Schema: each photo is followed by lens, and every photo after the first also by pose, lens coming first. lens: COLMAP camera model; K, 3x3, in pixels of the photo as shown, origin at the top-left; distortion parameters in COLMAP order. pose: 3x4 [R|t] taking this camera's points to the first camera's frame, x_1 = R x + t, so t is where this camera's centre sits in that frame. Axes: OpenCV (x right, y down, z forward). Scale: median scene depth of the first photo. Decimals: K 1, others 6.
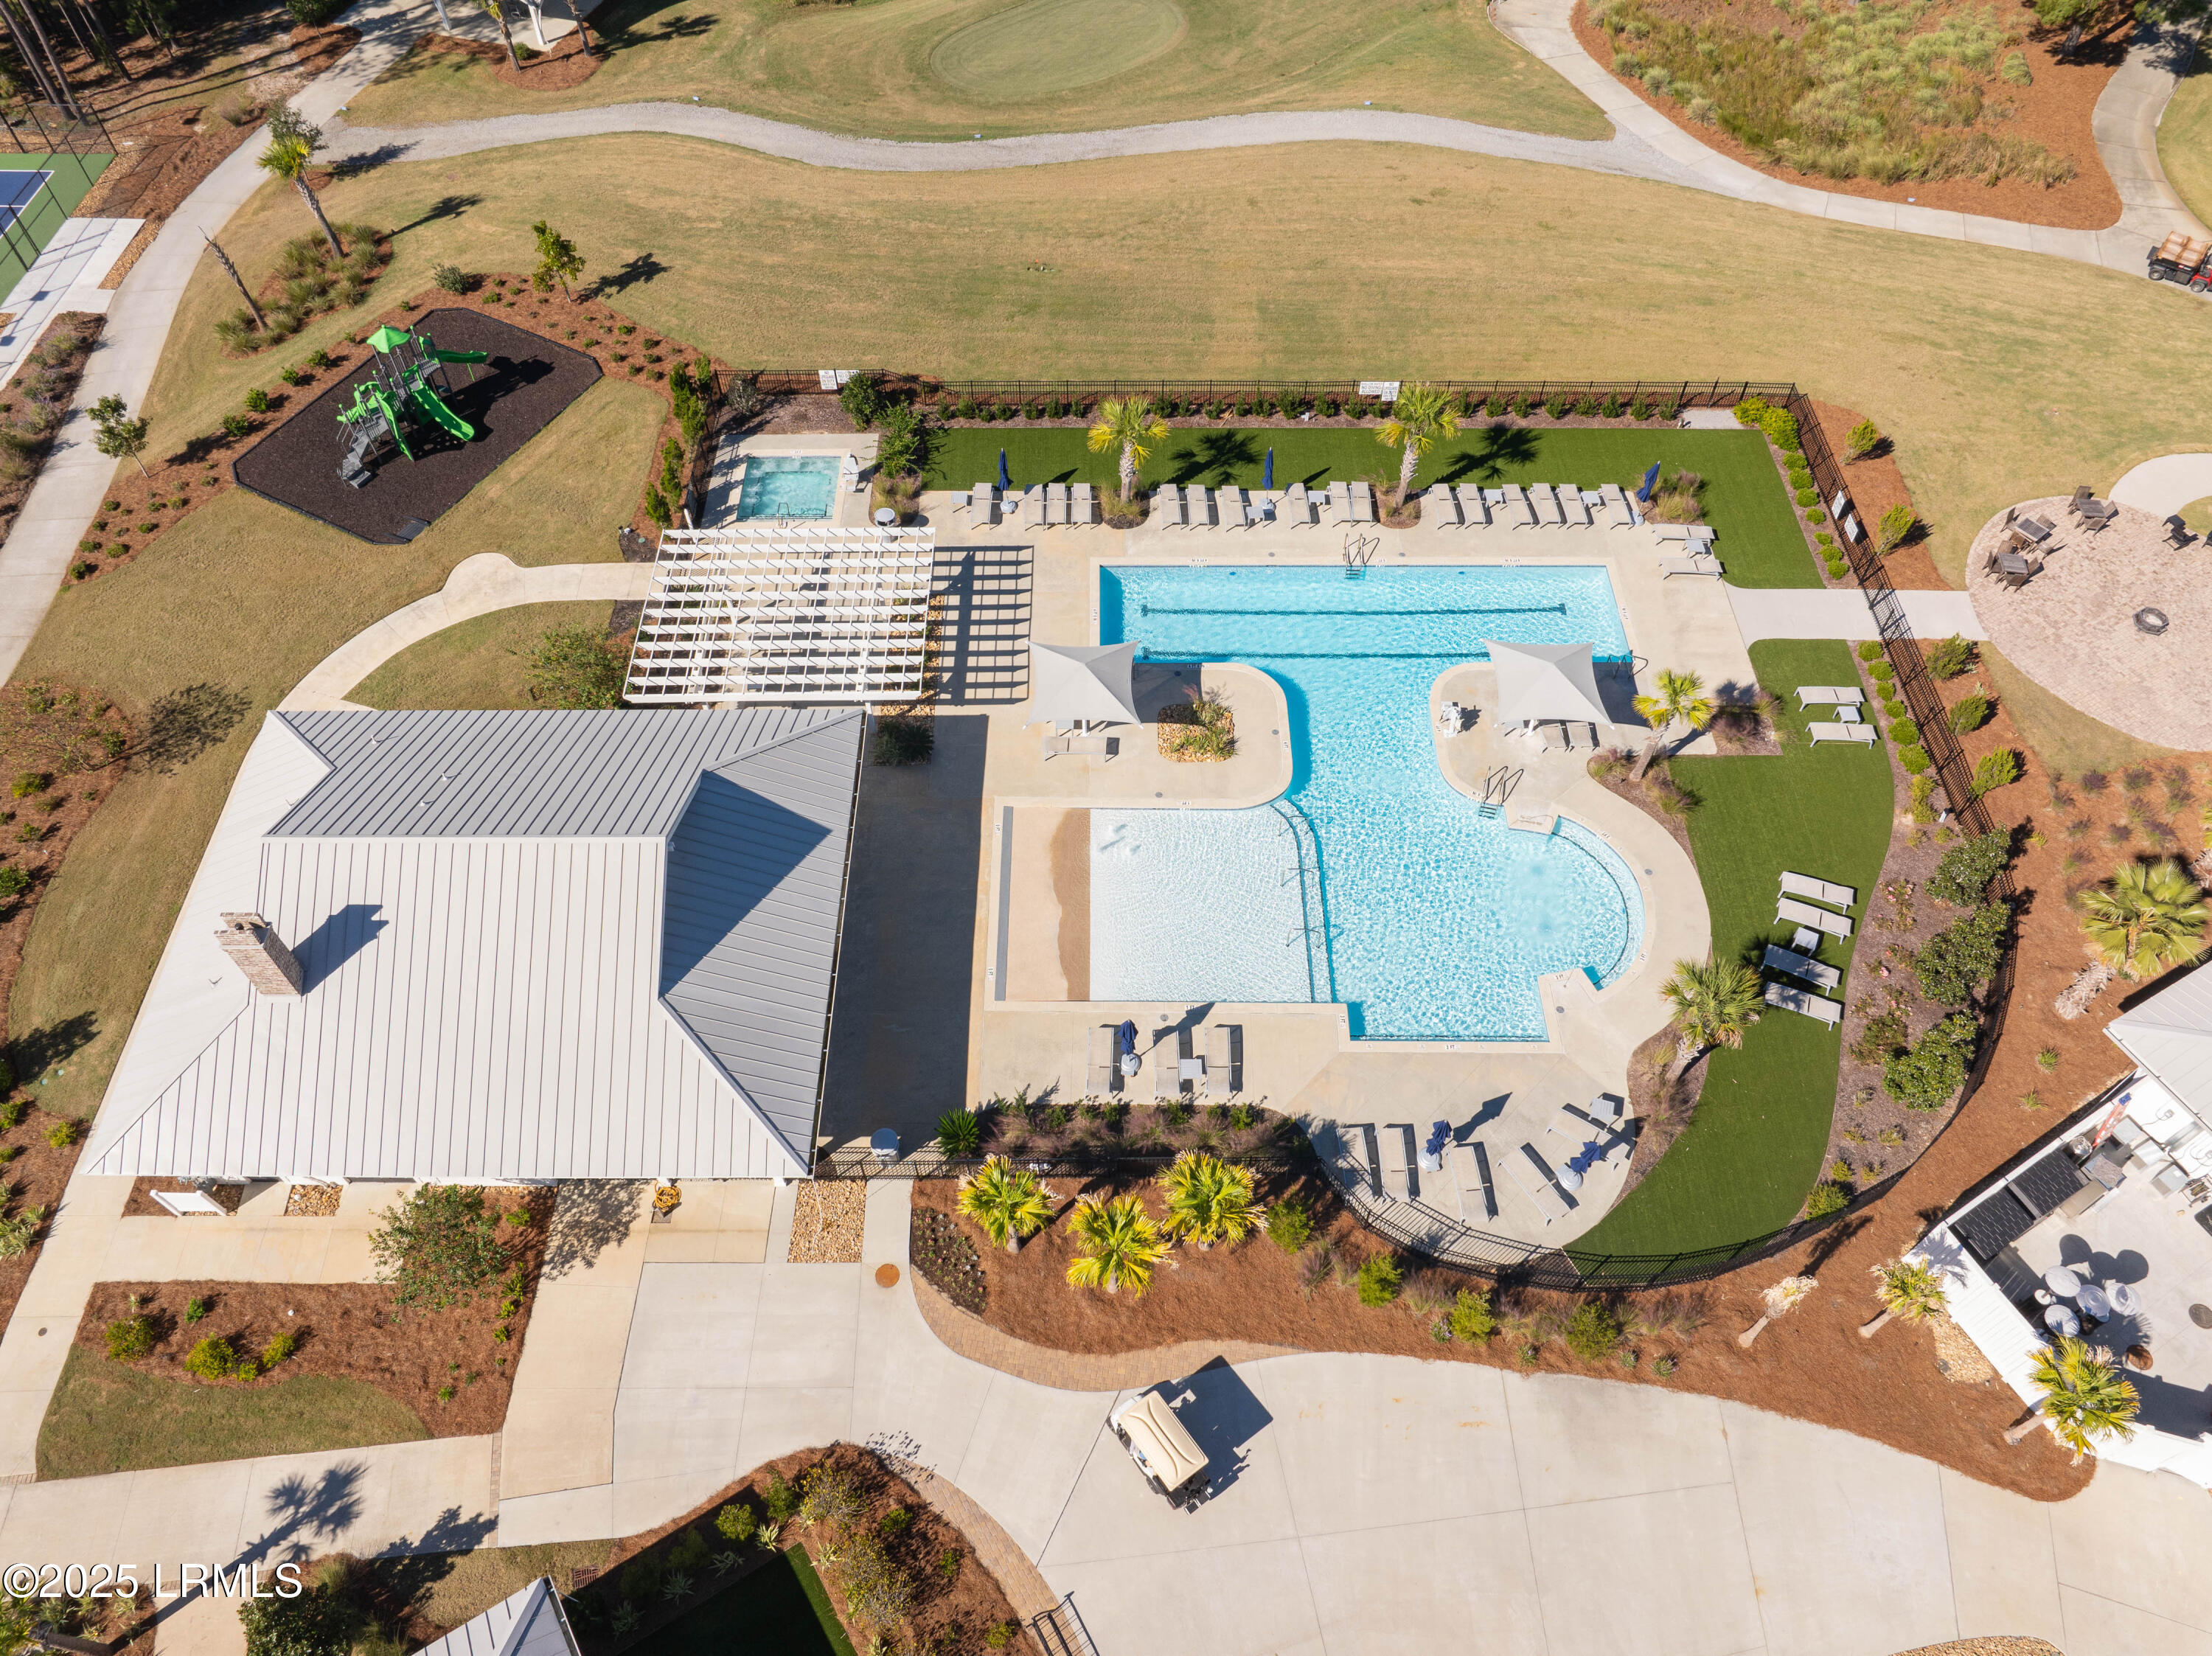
lens RADIAL K [[1553.7, 0, 1106.0], [0, 1553.7, 828.0], [0, 0, 1]] dist [-0.057773, 0.032543]
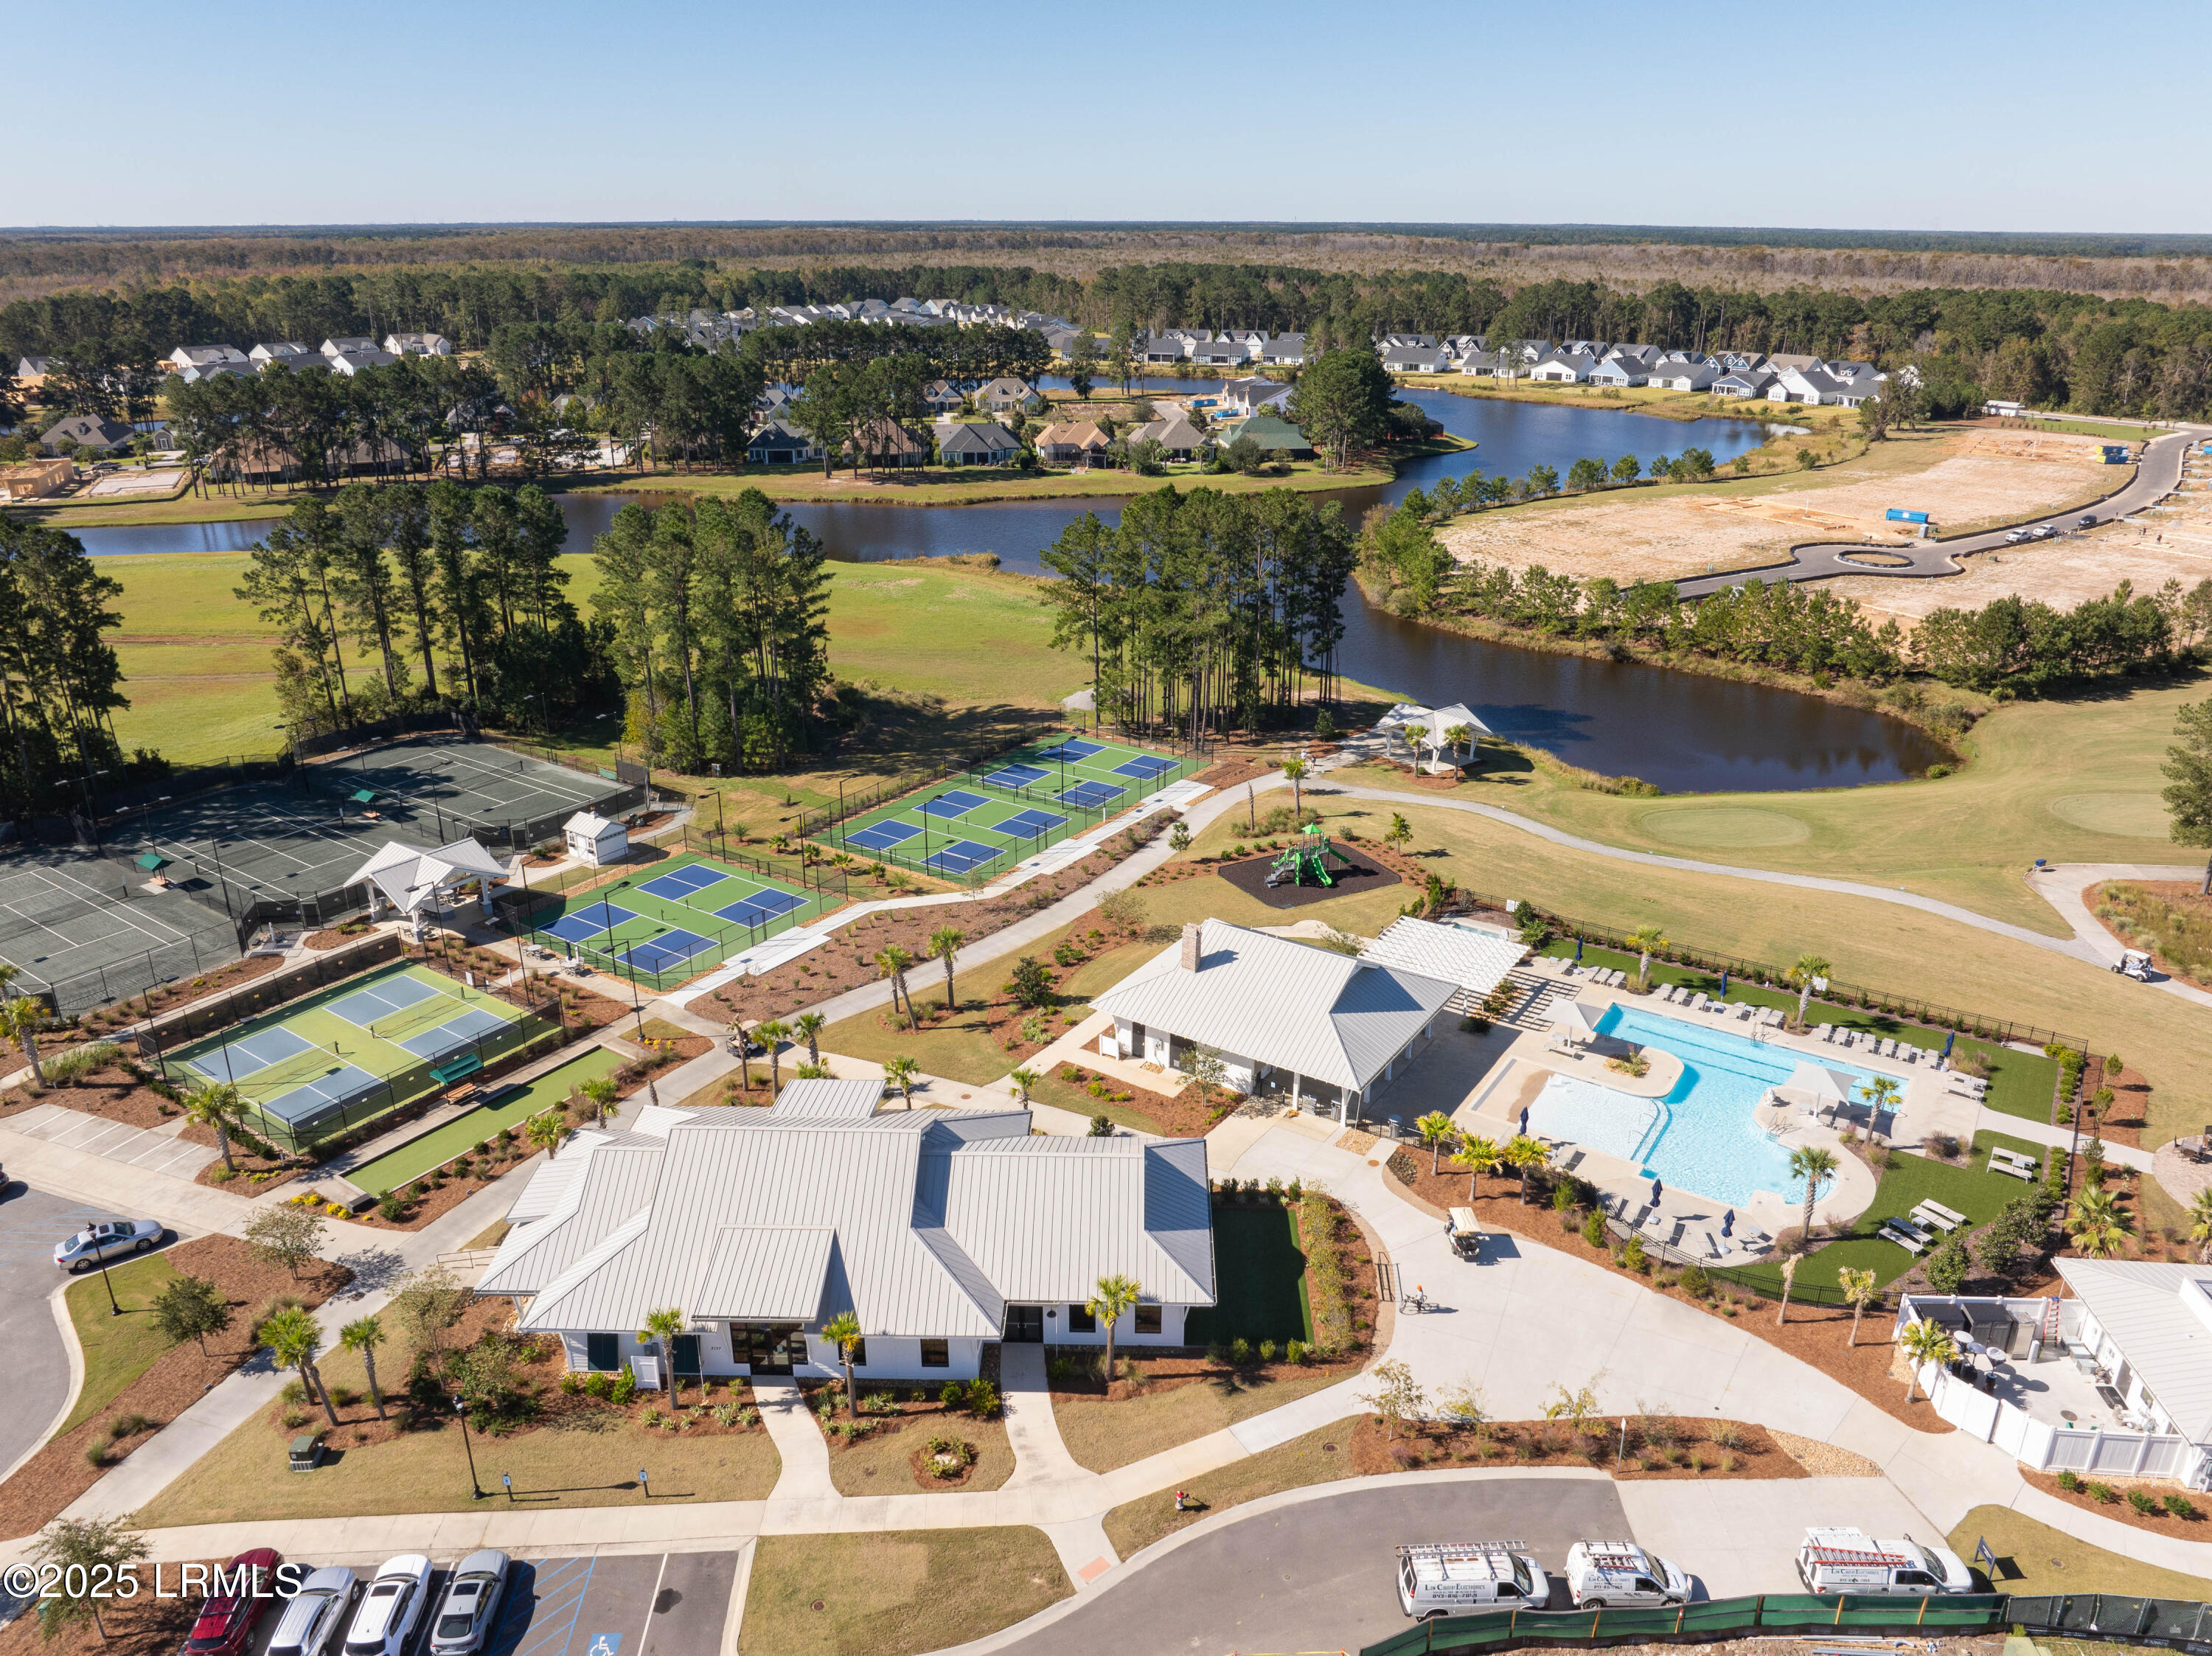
lens RADIAL K [[1530.3, 0, 1106.0], [0, 1530.3, 828.0], [0, 0, 1]] dist [-0.040790, -0.004493]
pose [[0.831175, 0.202778, -0.517715, 0.372563], [-0.445304, 0.800343, -0.401443, 0.631251], [0.332946, 0.564210, 0.755523, -0.663578]]
